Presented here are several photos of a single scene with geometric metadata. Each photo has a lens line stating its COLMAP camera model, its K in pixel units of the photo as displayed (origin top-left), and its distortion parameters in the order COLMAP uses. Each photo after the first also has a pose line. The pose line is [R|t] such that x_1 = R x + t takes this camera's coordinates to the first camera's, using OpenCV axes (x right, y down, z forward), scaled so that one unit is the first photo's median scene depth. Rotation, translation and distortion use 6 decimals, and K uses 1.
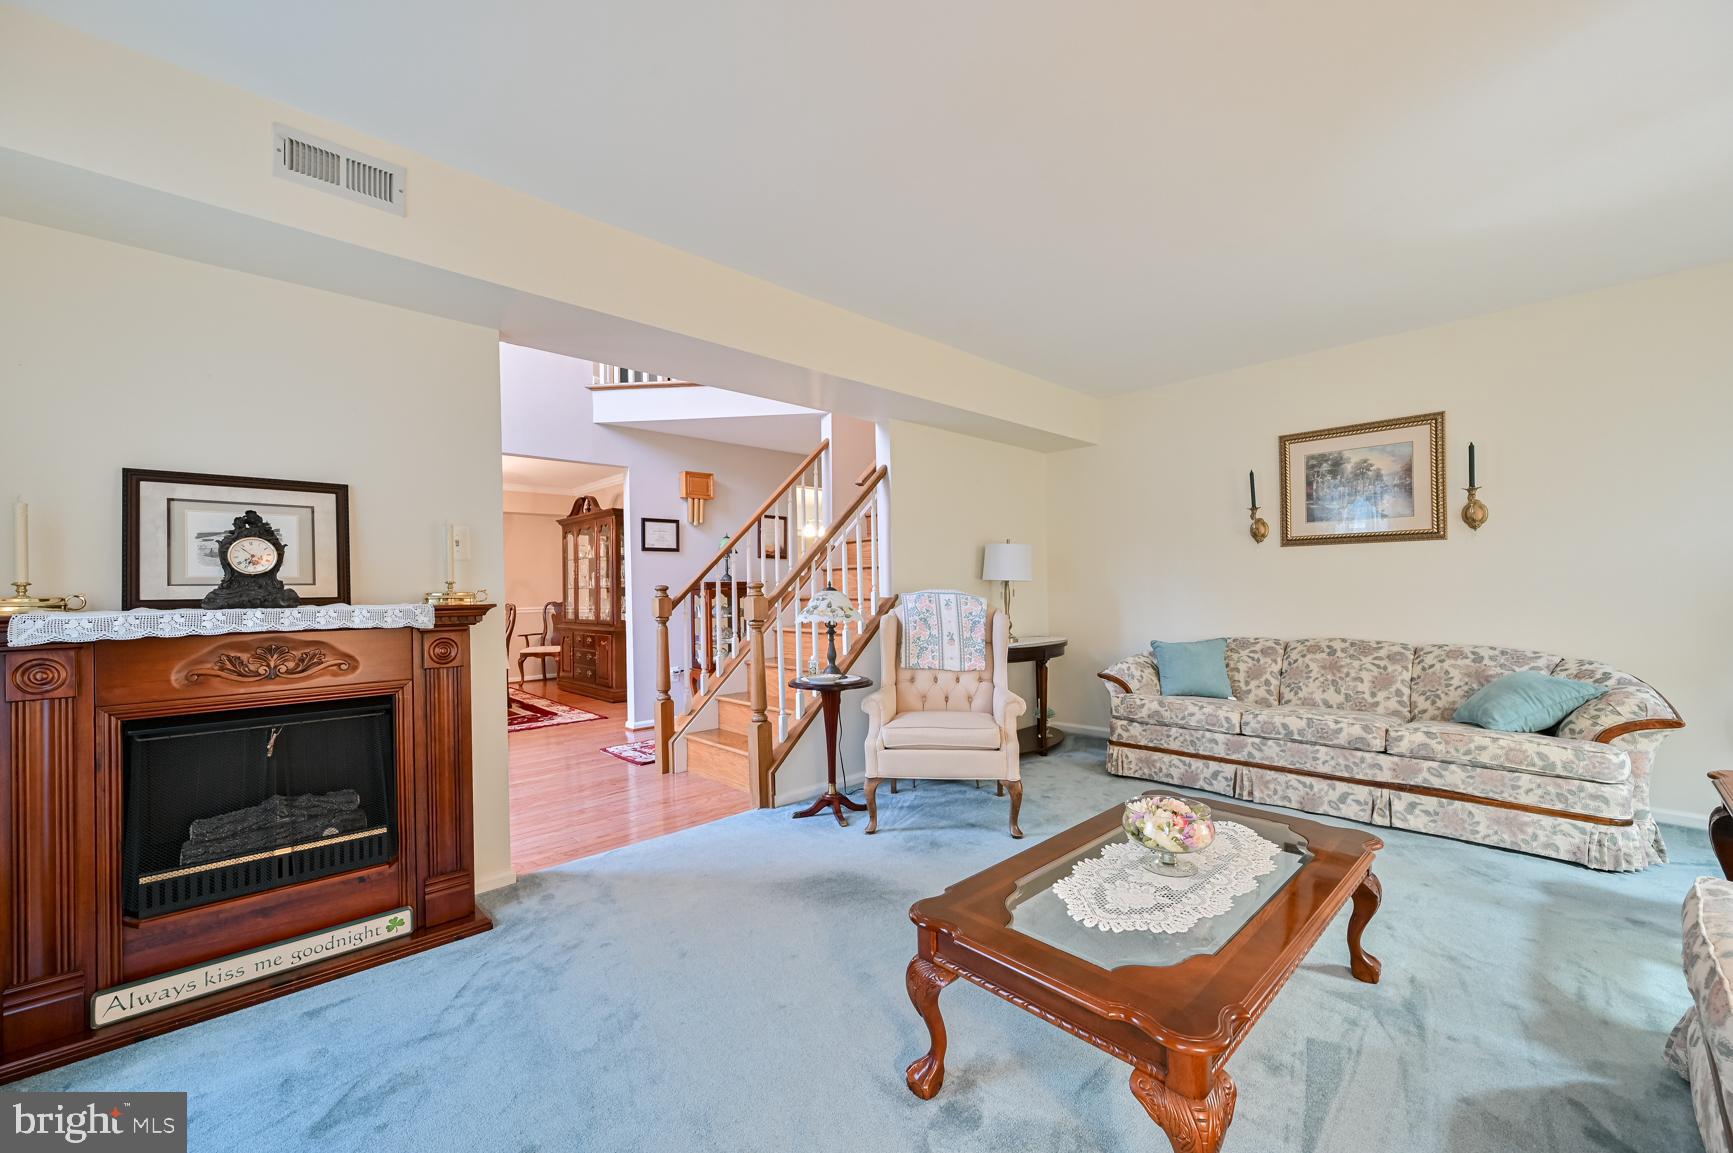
lens RADIAL K [[680.1, 0, 861.1], [0, 680.1, 585.9], [0, 0, 1]] dist [-0.001281, 0.000393]
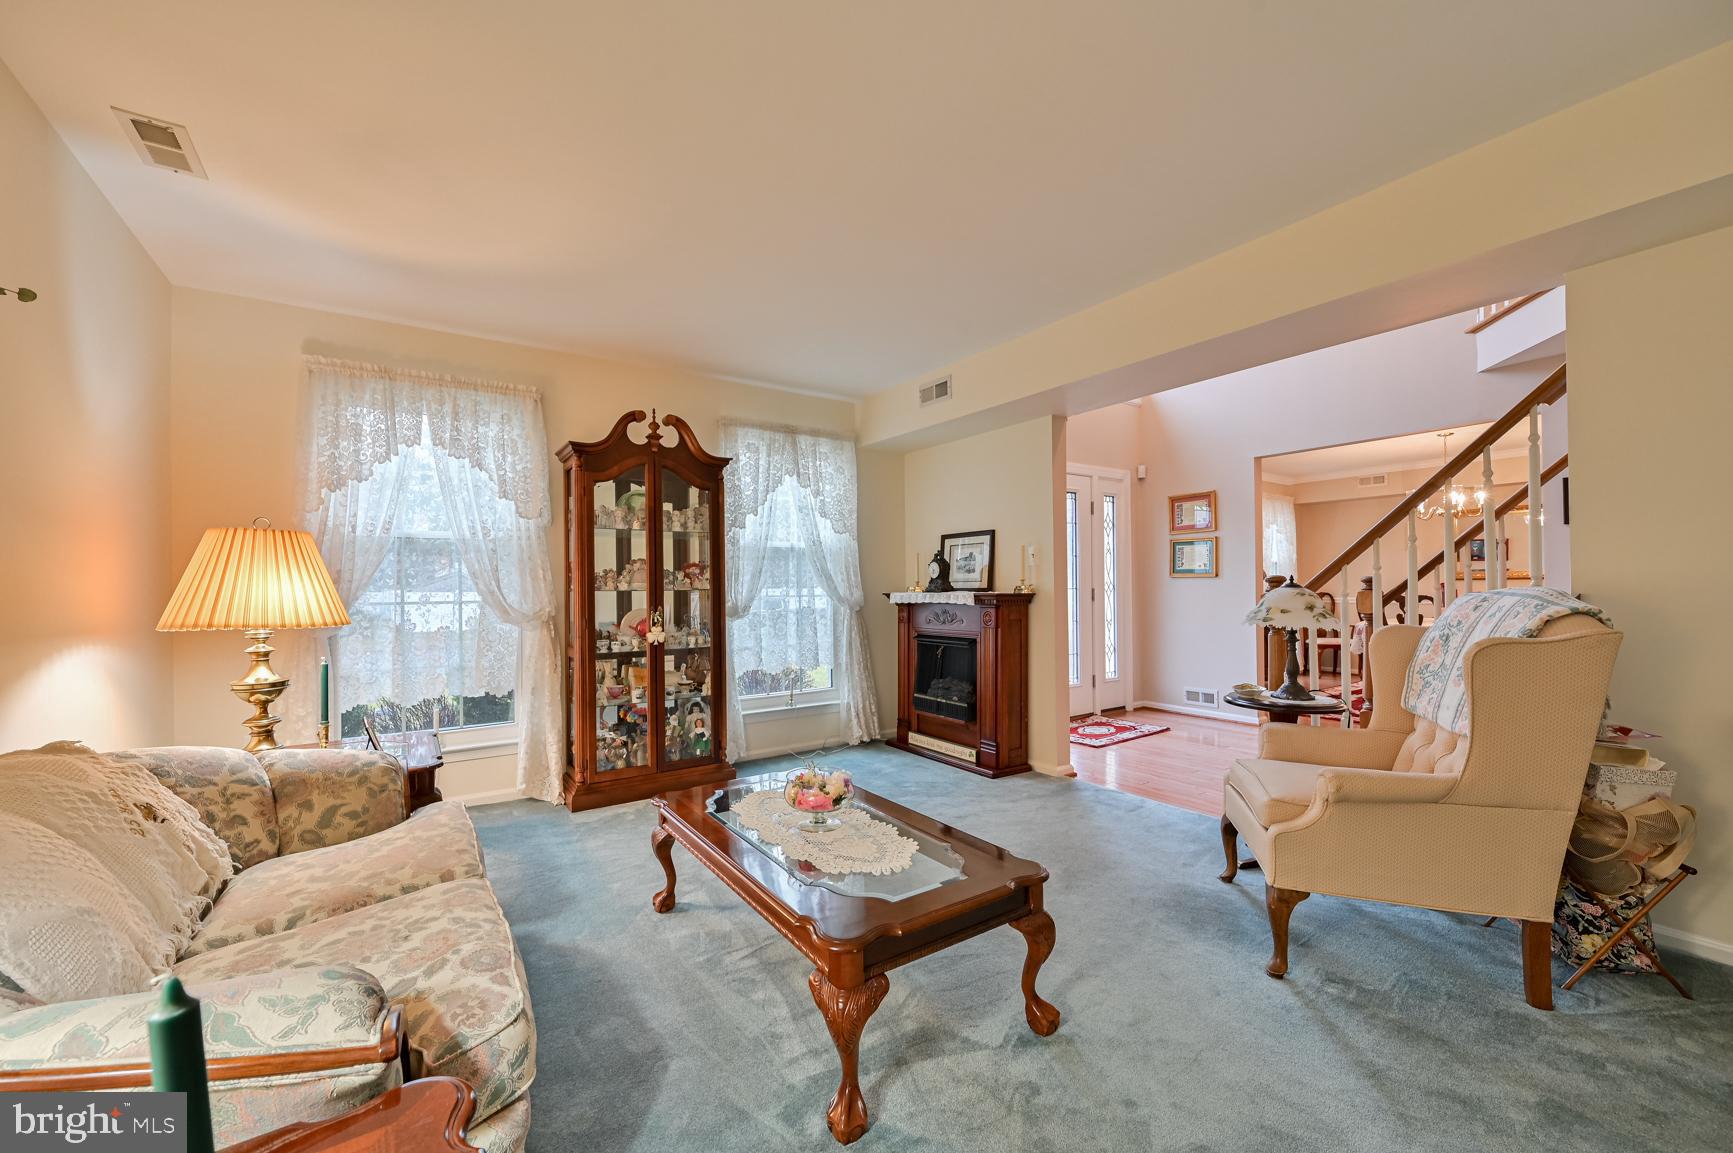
lens RADIAL K [[680.1, 0, 859.9], [0, 680.1, 581.3], [0, 0, 1]] dist [-0.001281, 0.000393]
pose [[-0.151081, 0.011962, -0.988449, 1.366802], [0.016078, 0.999824, 0.009642, -0.029788], [0.988391, -0.014435, -0.151246, 1.036923]]
